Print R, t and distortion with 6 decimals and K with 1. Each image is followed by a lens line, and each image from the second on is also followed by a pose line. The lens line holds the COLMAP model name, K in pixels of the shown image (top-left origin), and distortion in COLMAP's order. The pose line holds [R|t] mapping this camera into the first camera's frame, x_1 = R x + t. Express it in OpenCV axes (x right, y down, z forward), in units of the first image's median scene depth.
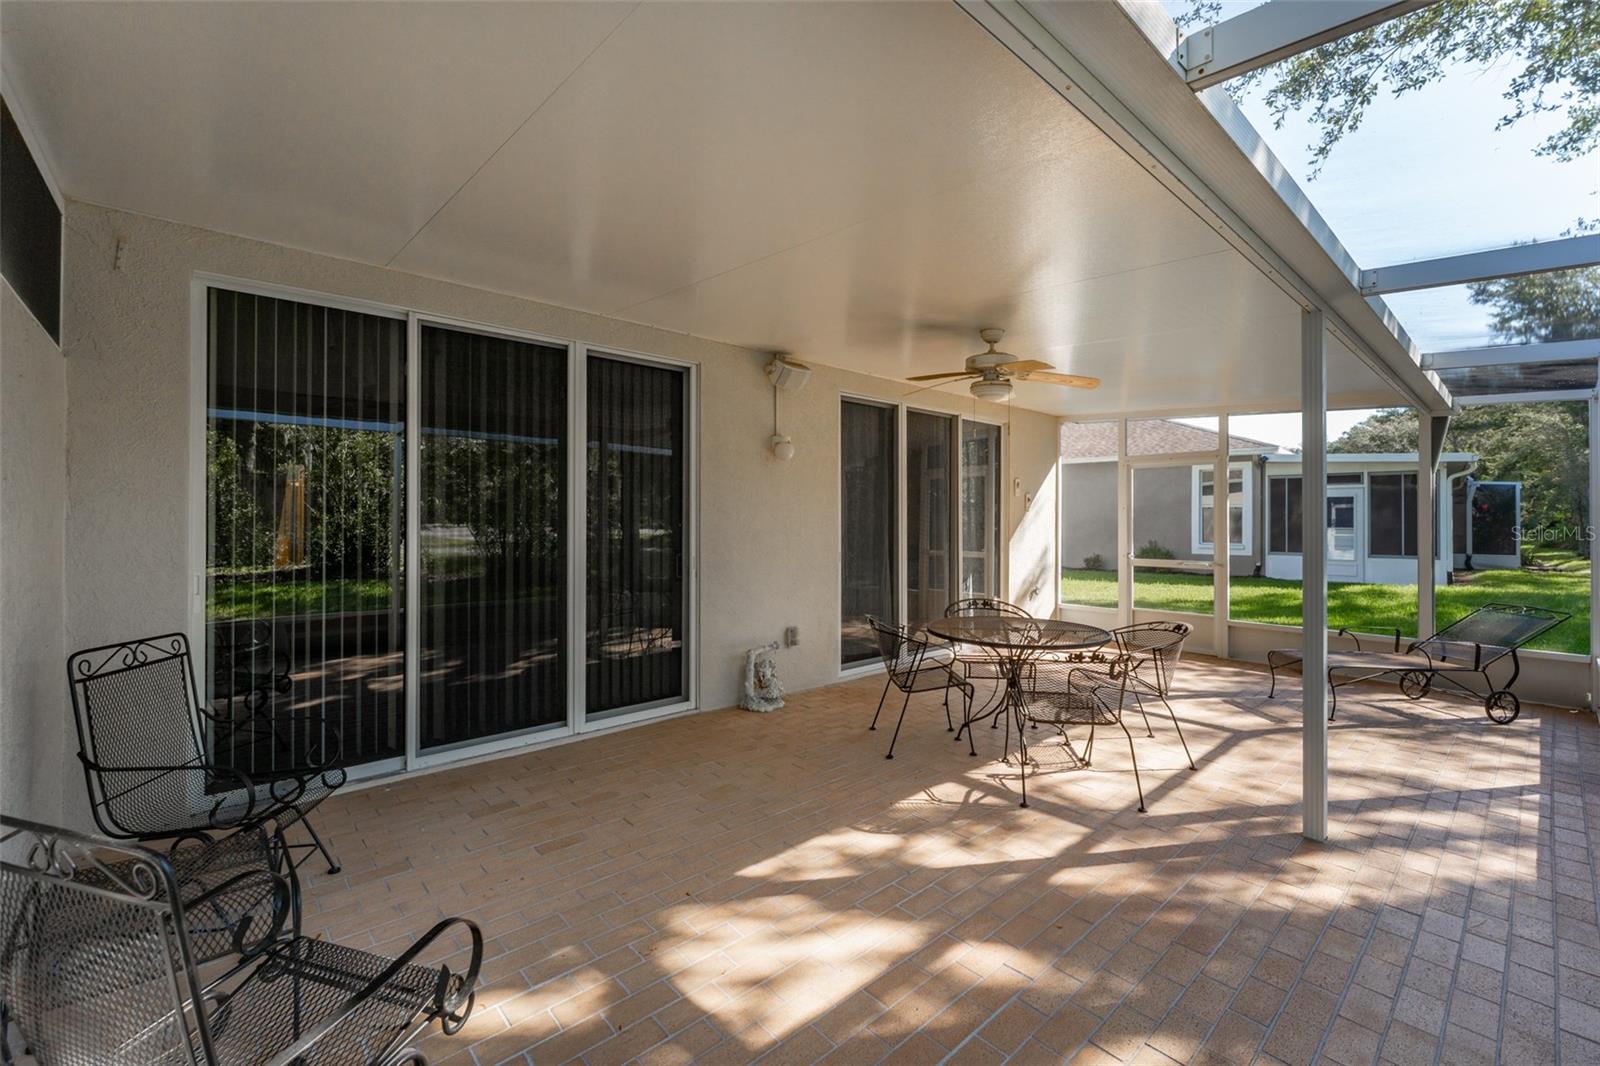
lens RADIAL K [[652.2, 0, 783.9], [0, 652.2, 530.9], [0, 0, 1]] dist [0.002217, 0.000254]
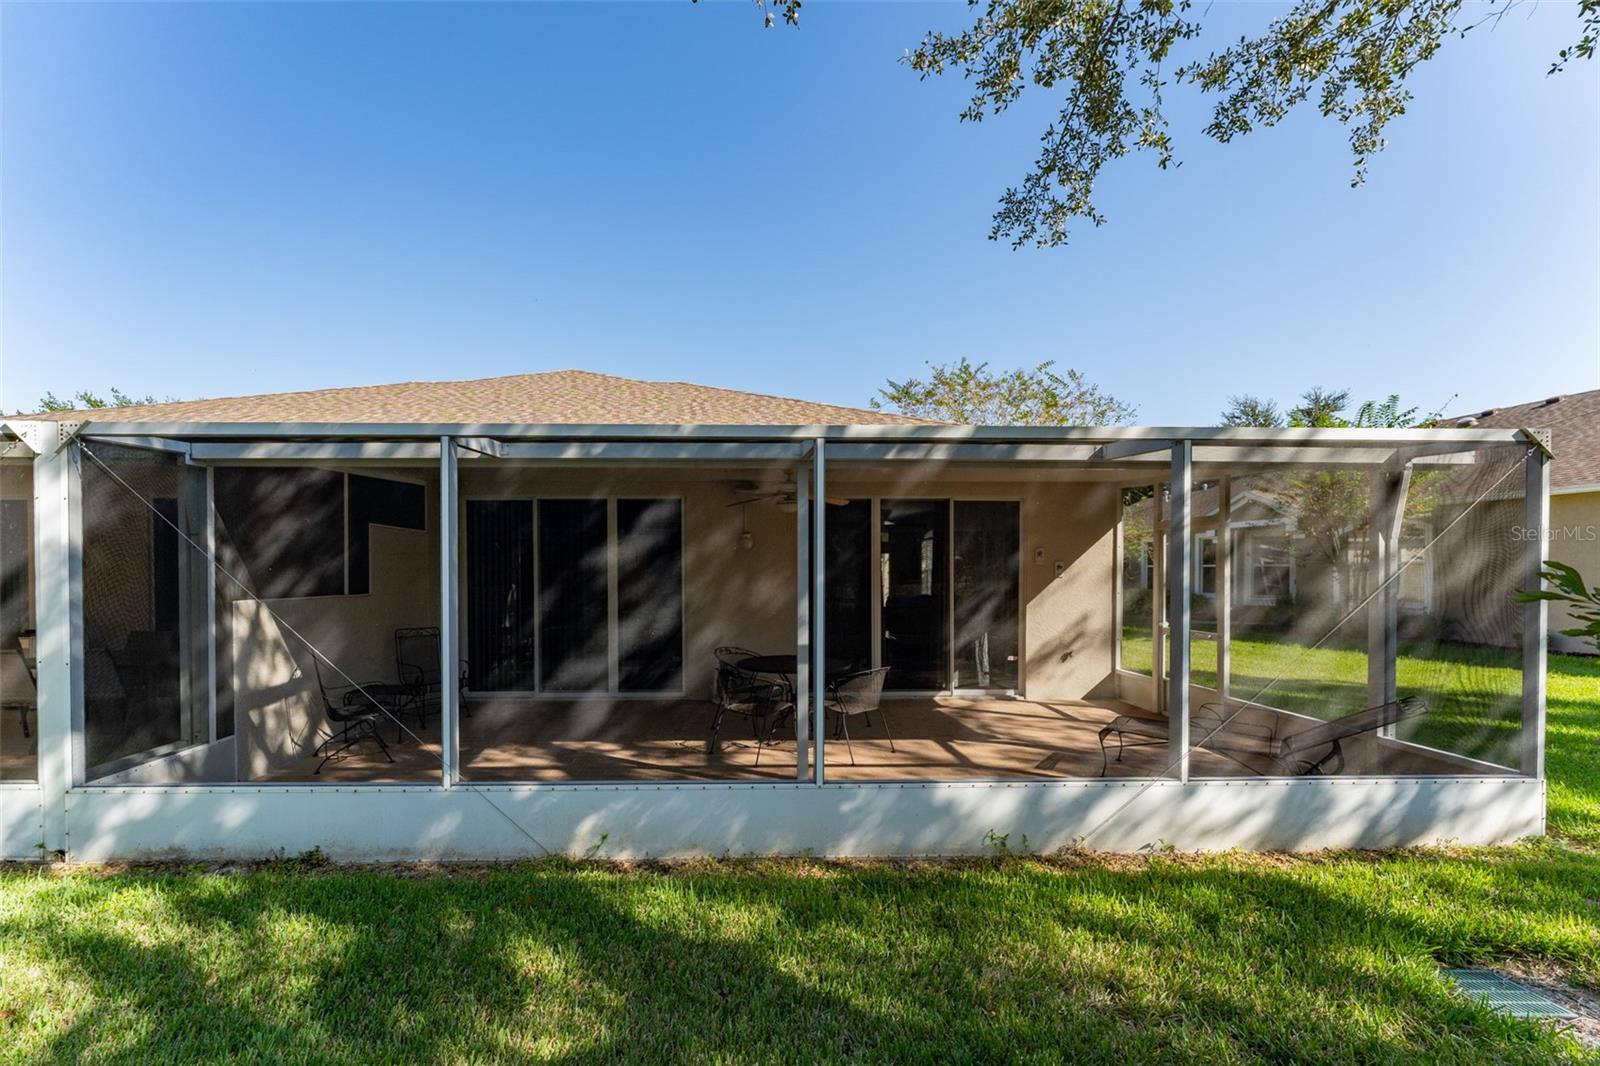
lens RADIAL K [[613.3, 0, 798.5], [0, 613.3, 581.3], [0, 0, 1]] dist [-0.001355, -0.000031]
pose [[0.787345, -0.011089, -0.616412, 1.490055], [-0.009730, 0.999490, -0.030409, 0.019682], [0.616435, 0.029940, 0.786836, -0.114886]]
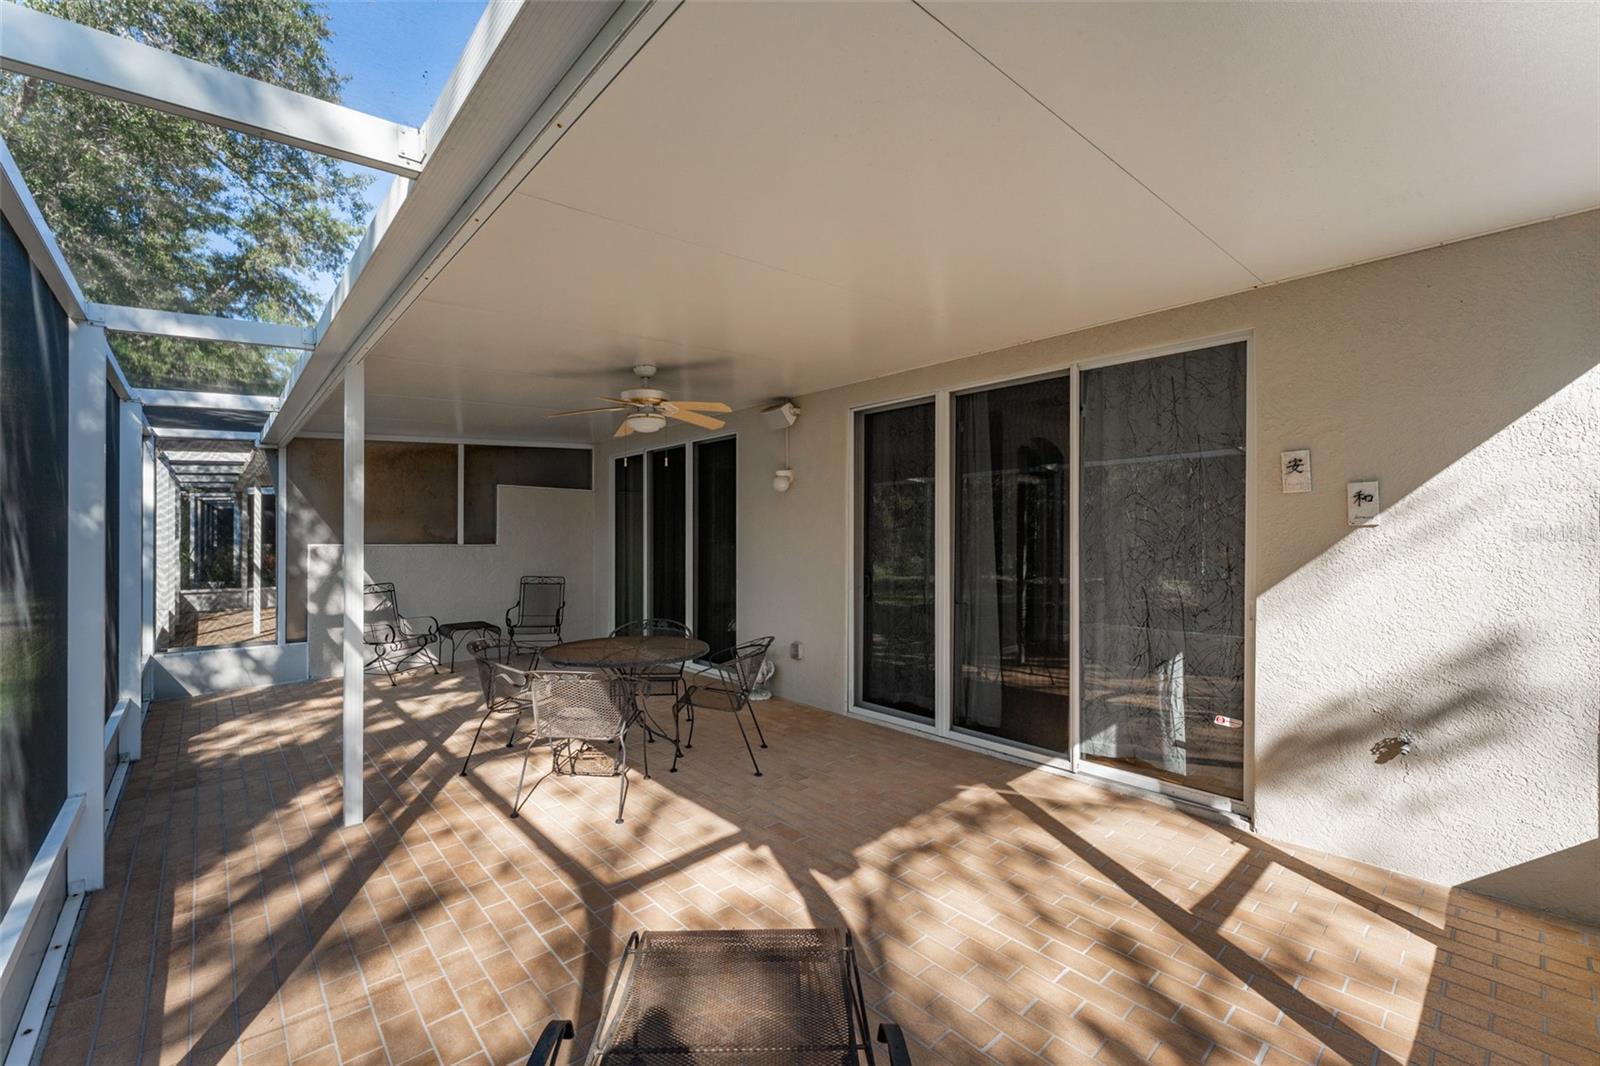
lens RADIAL K [[652.2, 0, 783.9], [0, 652.2, 530.9], [0, 0, 1]] dist [0.002217, 0.000254]
pose [[0.021938, -0.017068, -0.999614, 1.707154], [-0.031511, 0.999346, -0.017755, -0.027400], [0.999263, 0.031889, 0.021386, 1.482896]]
